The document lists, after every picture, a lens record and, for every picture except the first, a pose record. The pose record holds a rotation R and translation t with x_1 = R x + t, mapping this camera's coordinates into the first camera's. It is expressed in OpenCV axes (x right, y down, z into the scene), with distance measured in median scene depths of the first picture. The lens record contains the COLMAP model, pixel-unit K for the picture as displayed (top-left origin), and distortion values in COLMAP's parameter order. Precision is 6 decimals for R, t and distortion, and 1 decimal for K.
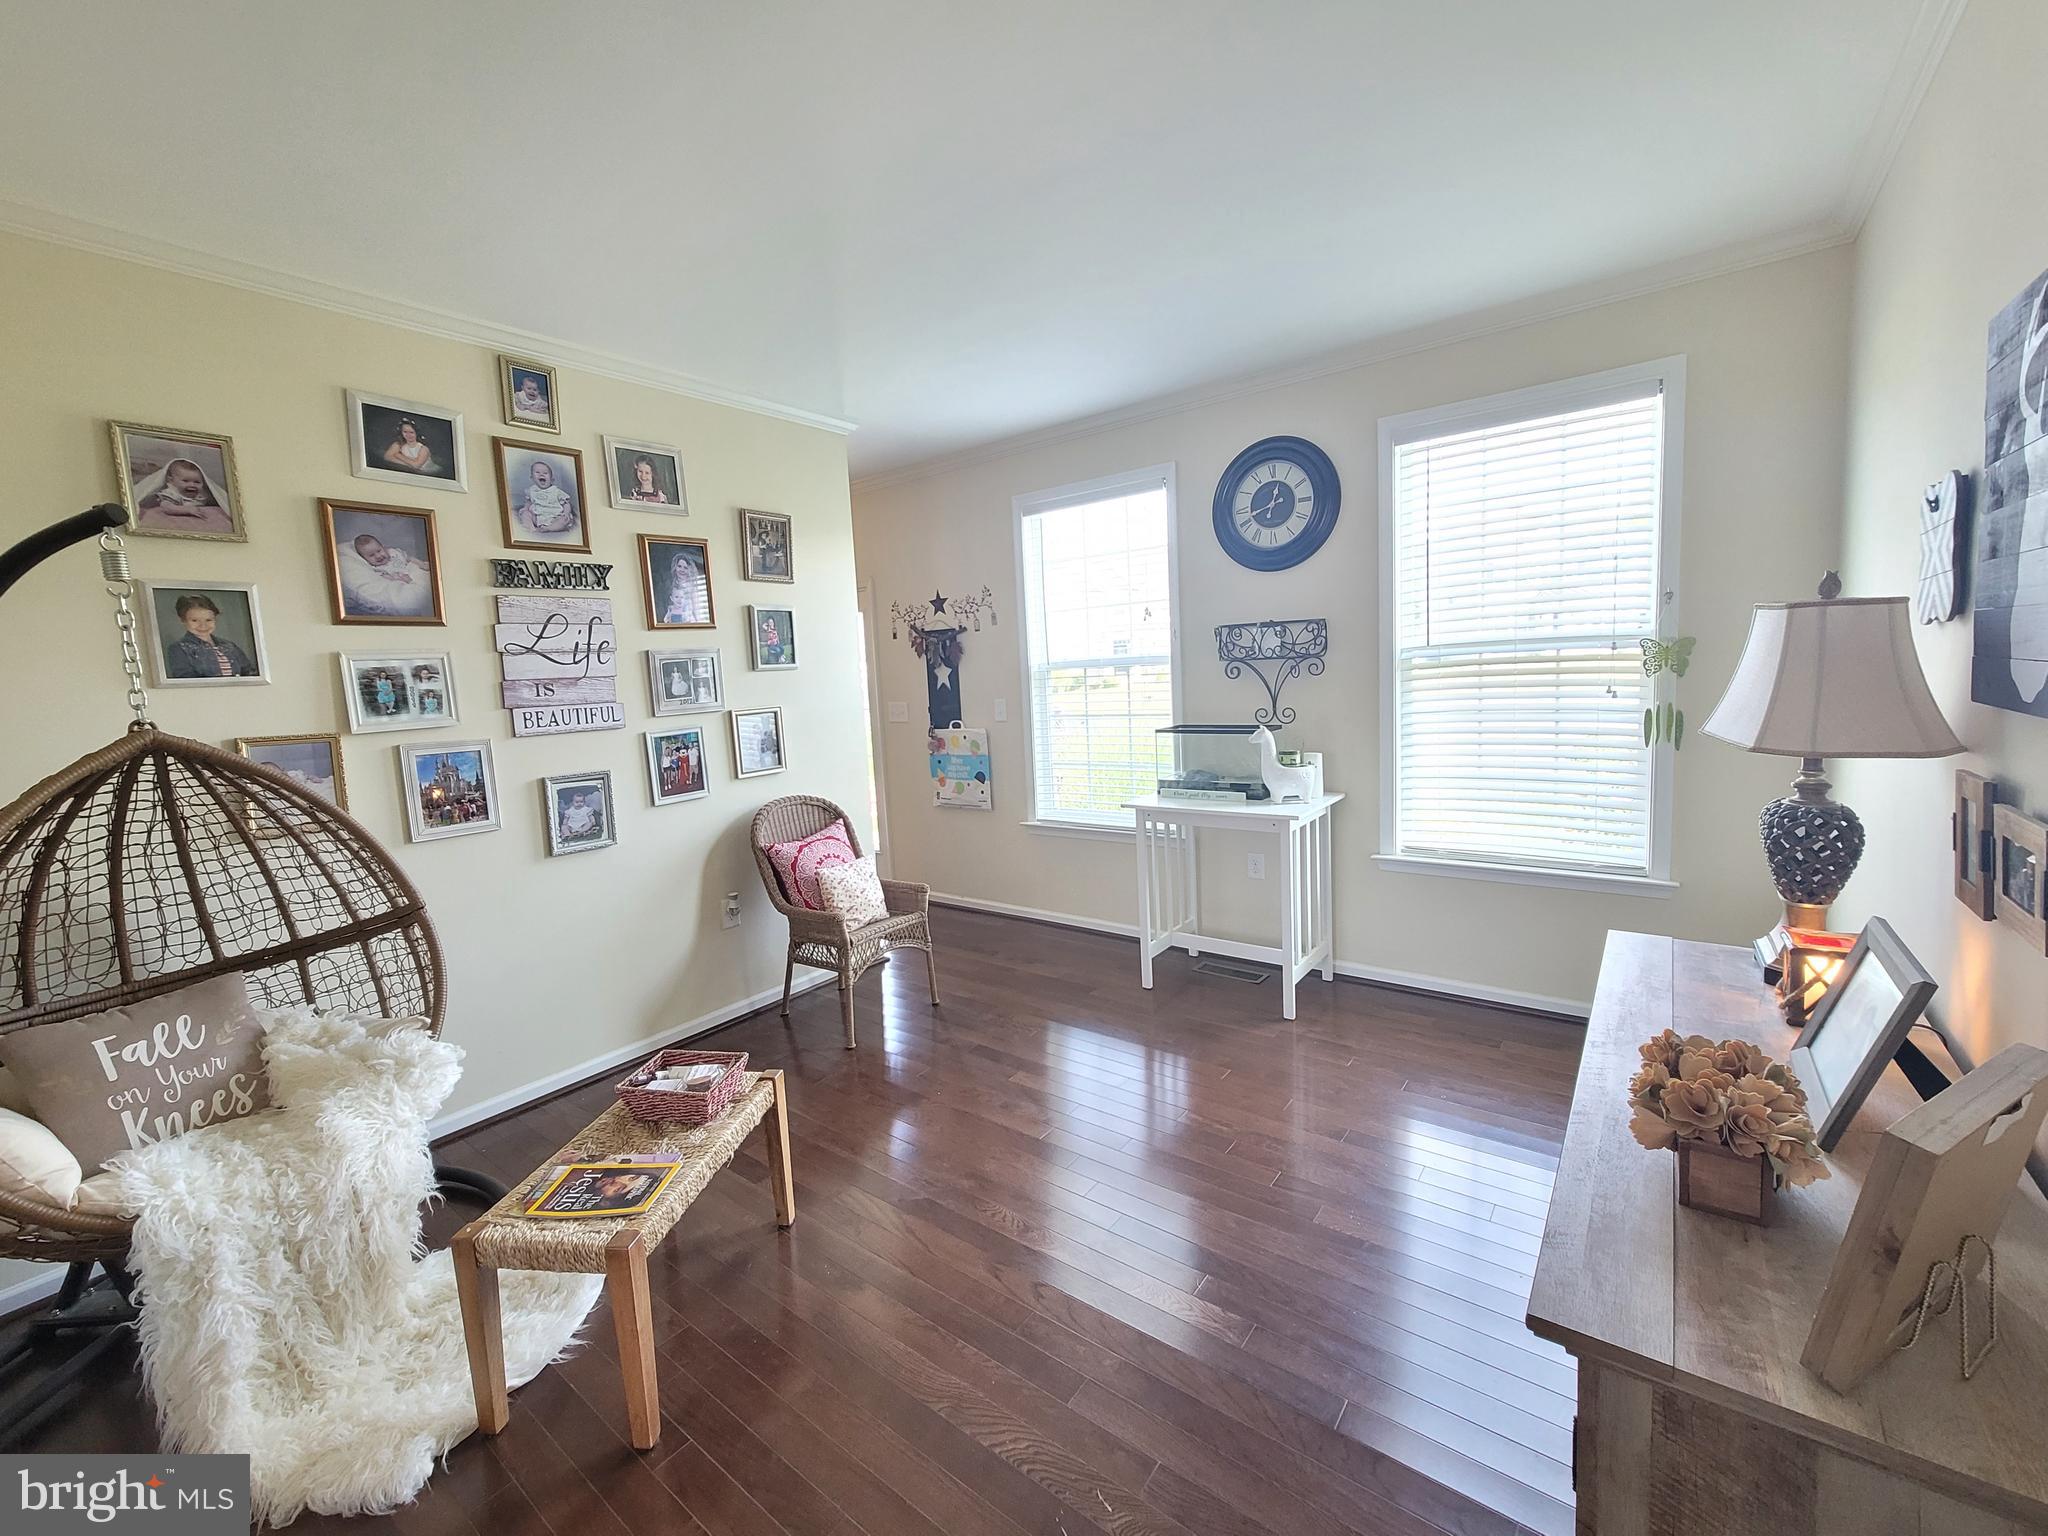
lens RADIAL K [[830.1, 0, 1016.6], [0, 830.1, 763.5], [0, 0, 1]] dist [-0.002557, 0.000824]
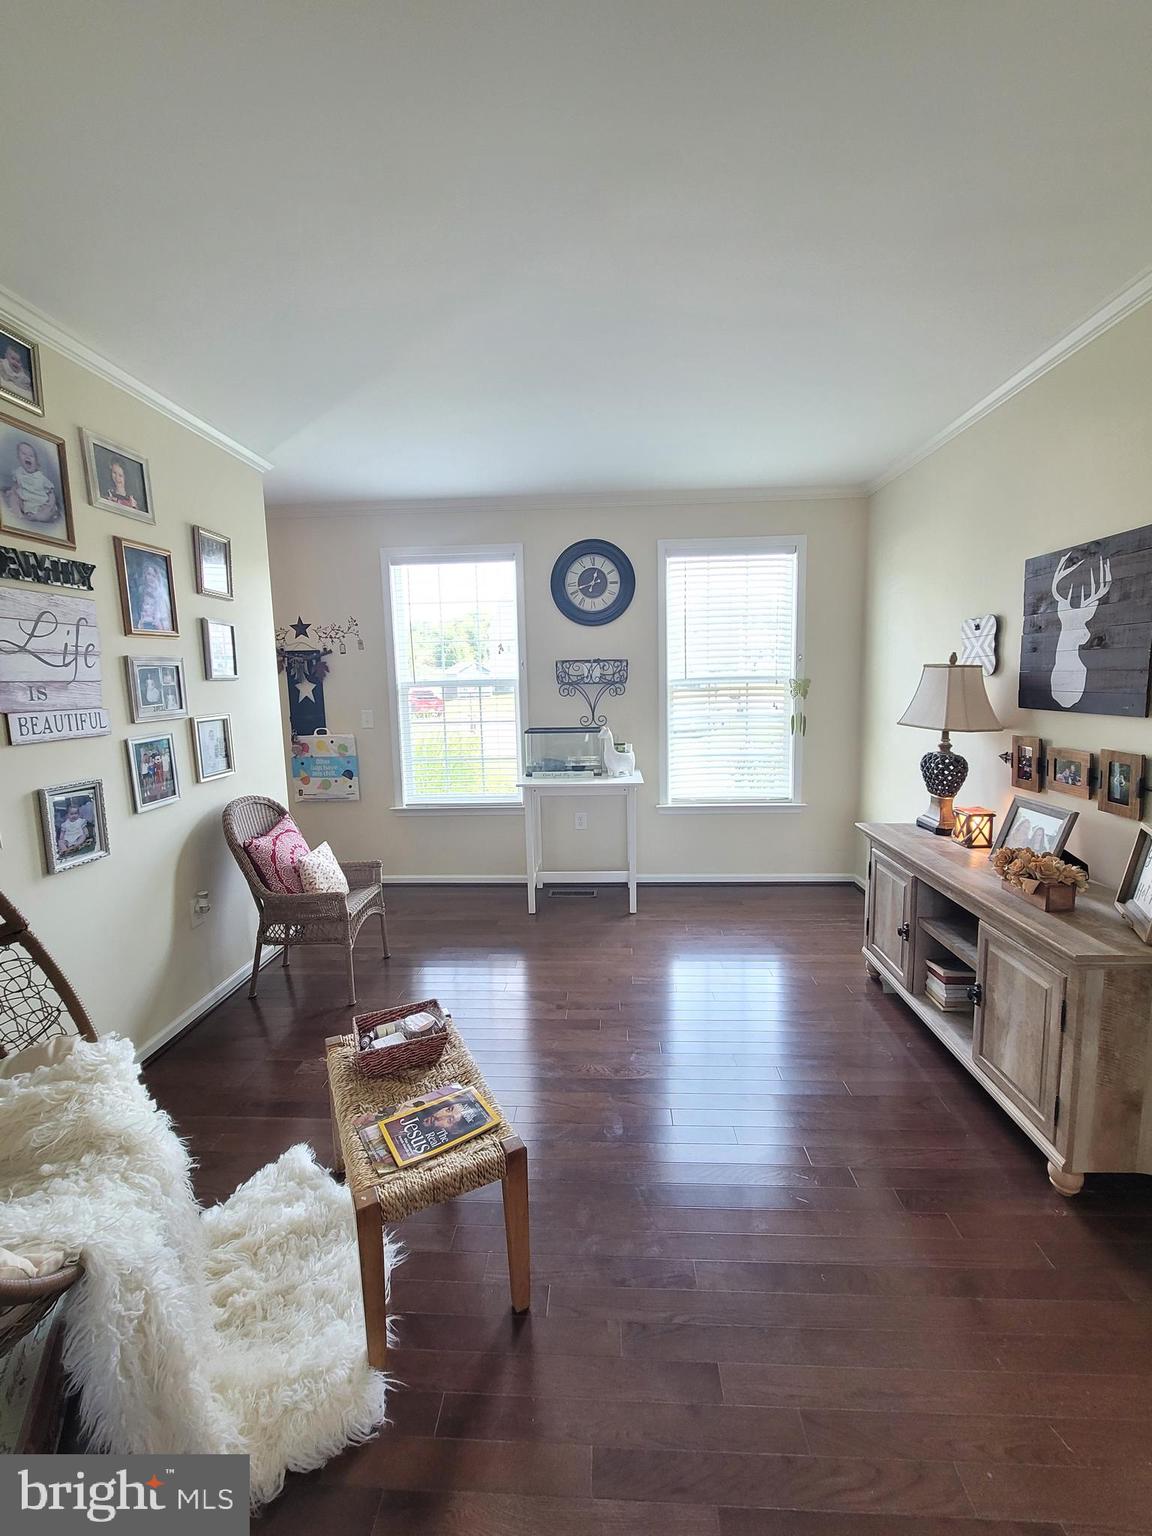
lens RADIAL K [[622.6, 0, 578.2], [0, 622.6, 759.7], [0, 0, 1]] dist [-0.002557, 0.000824]
pose [[0.818465, -0.039833, 0.573174, -0.414997], [0.043229, 0.999036, 0.007699, 0.004057], [-0.572928, 0.018477, 0.819397, 0.087014]]
